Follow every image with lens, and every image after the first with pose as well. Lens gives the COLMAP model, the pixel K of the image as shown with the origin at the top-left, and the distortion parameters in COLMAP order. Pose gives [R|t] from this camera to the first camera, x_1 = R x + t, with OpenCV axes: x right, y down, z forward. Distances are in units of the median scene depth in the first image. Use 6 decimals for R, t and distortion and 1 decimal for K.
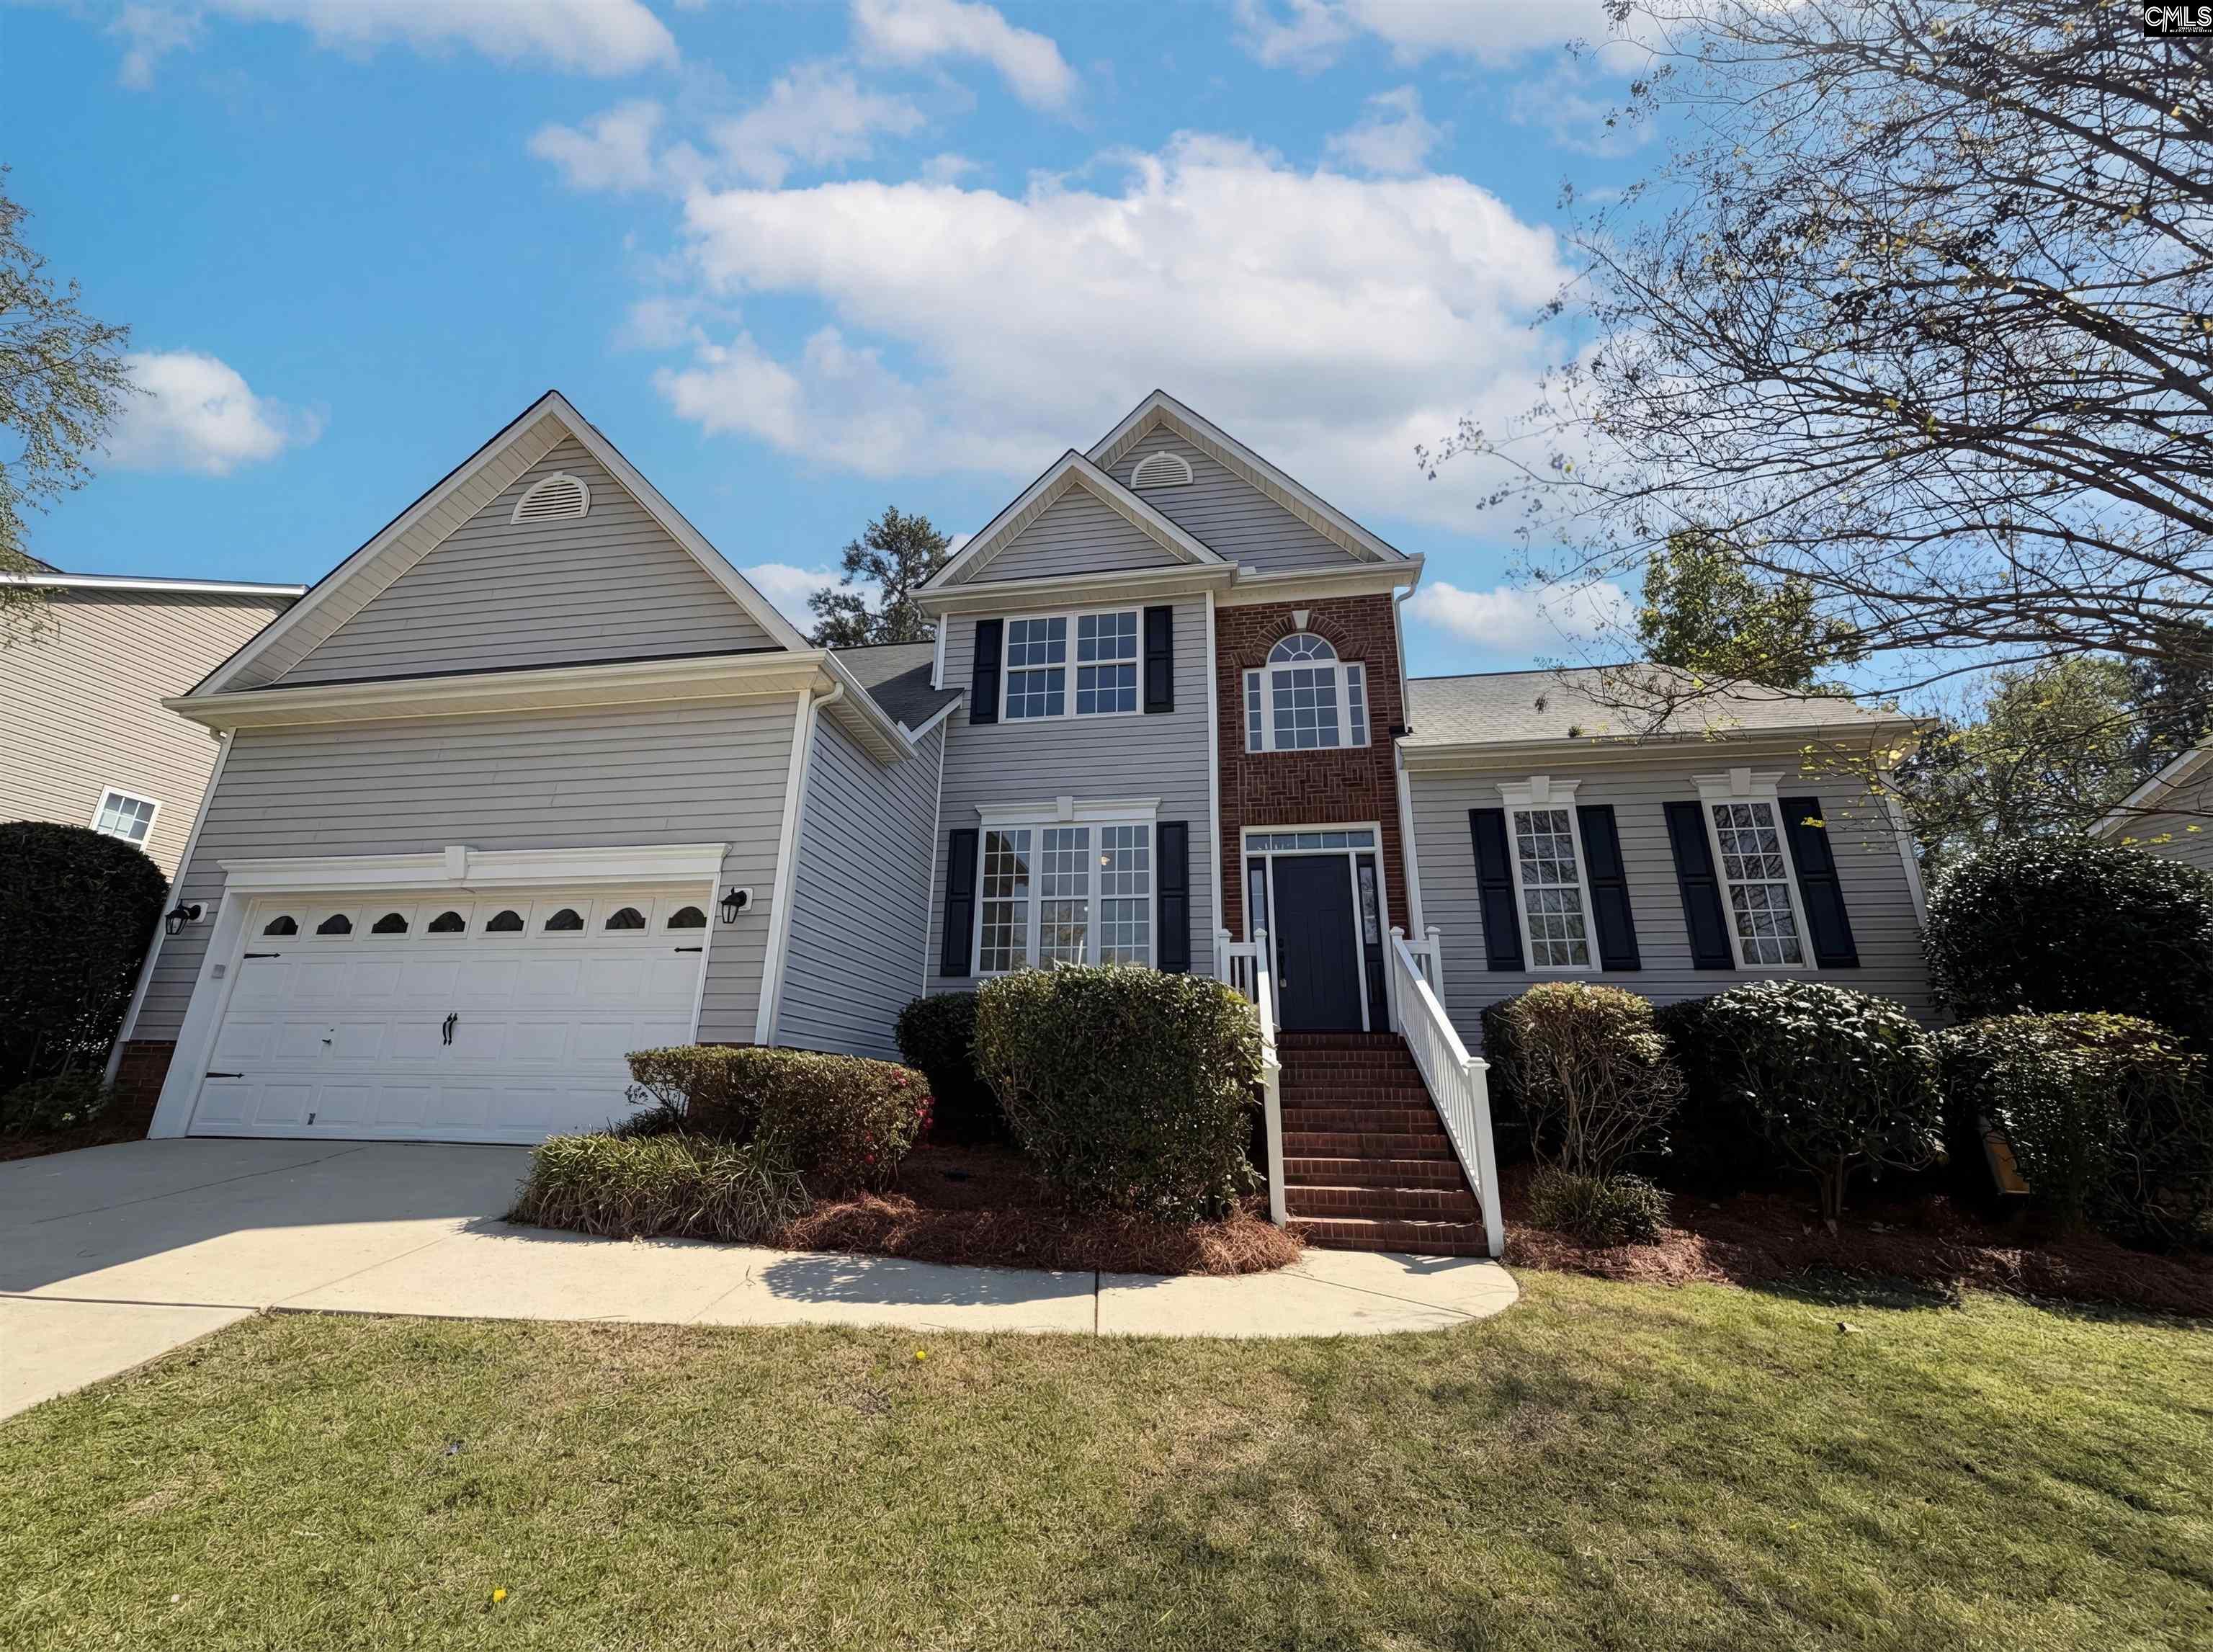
lens RADIAL K [[882.7, 0, 1096.5], [0, 882.7, 832.3], [0, 0, 1]] dist [0.001519, 0.000283]
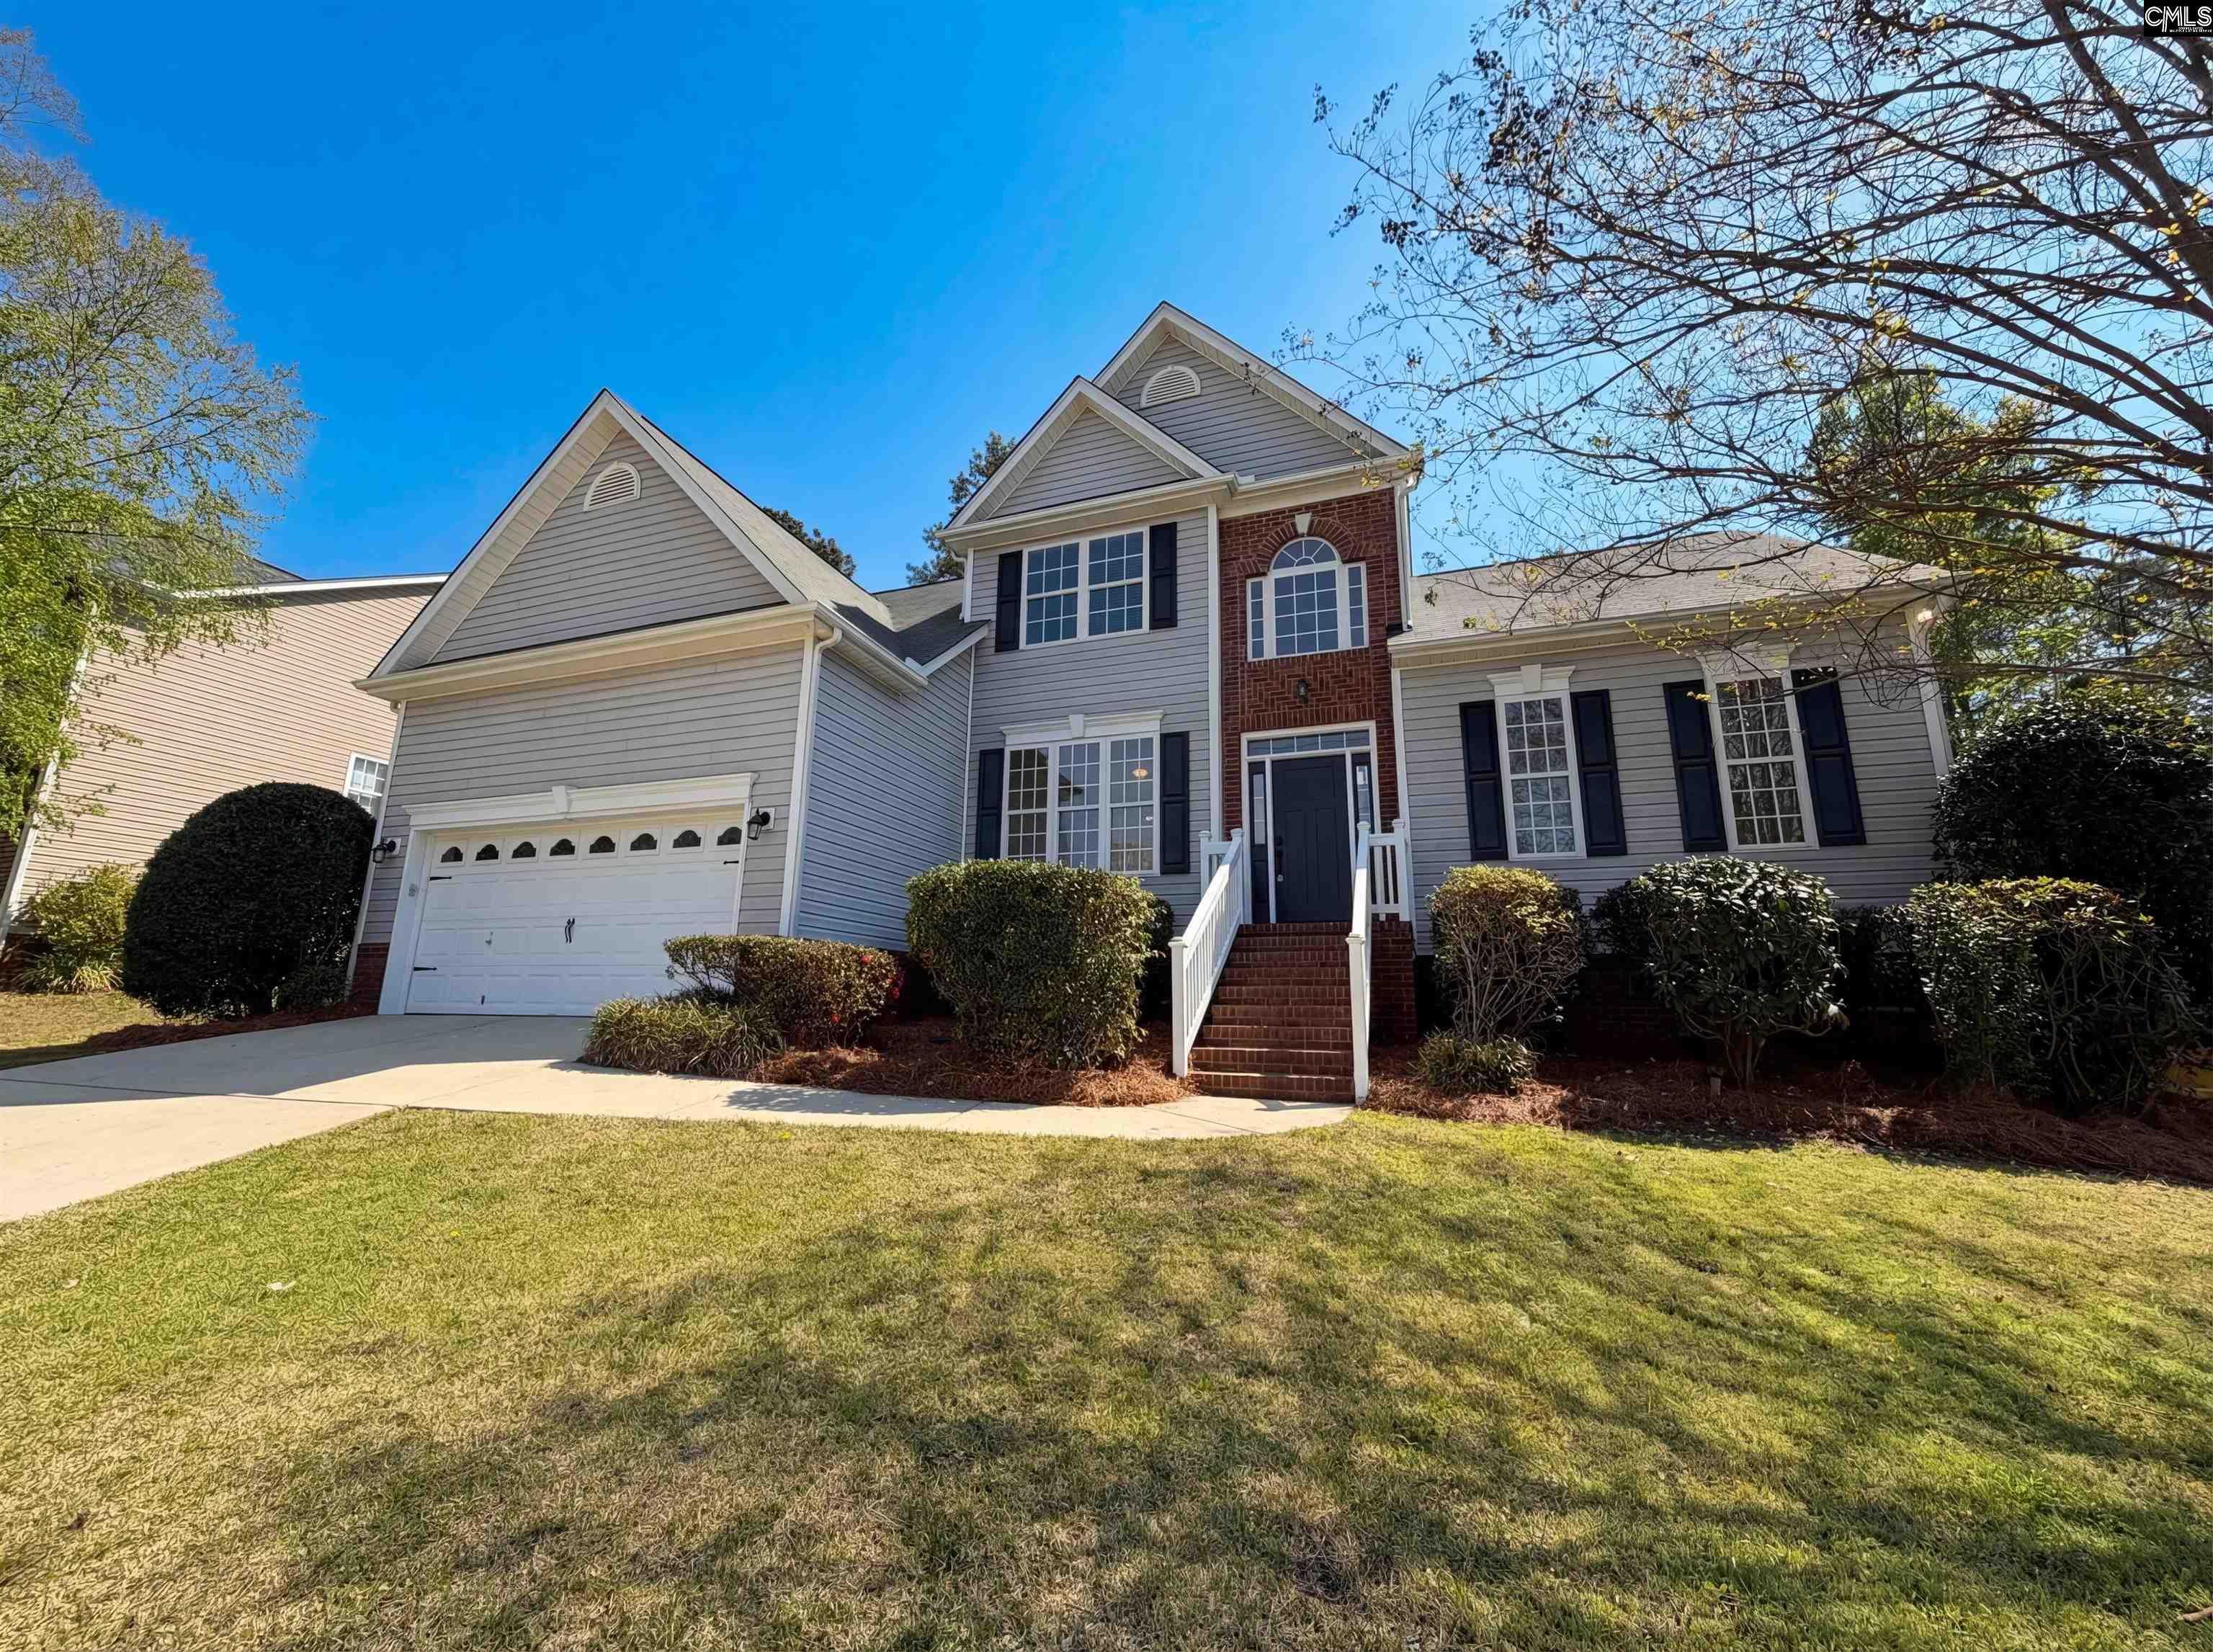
lens RADIAL K [[882.7, 0, 1096.5], [0, 882.7, 832.3], [0, 0, 1]] dist [0.001519, 0.000283]
pose [[0.983724, -0.037483, -0.175733, 0.217125], [0.054007, 0.994458, 0.090207, 0.008525], [0.171378, -0.098230, 0.980296, -0.088758]]
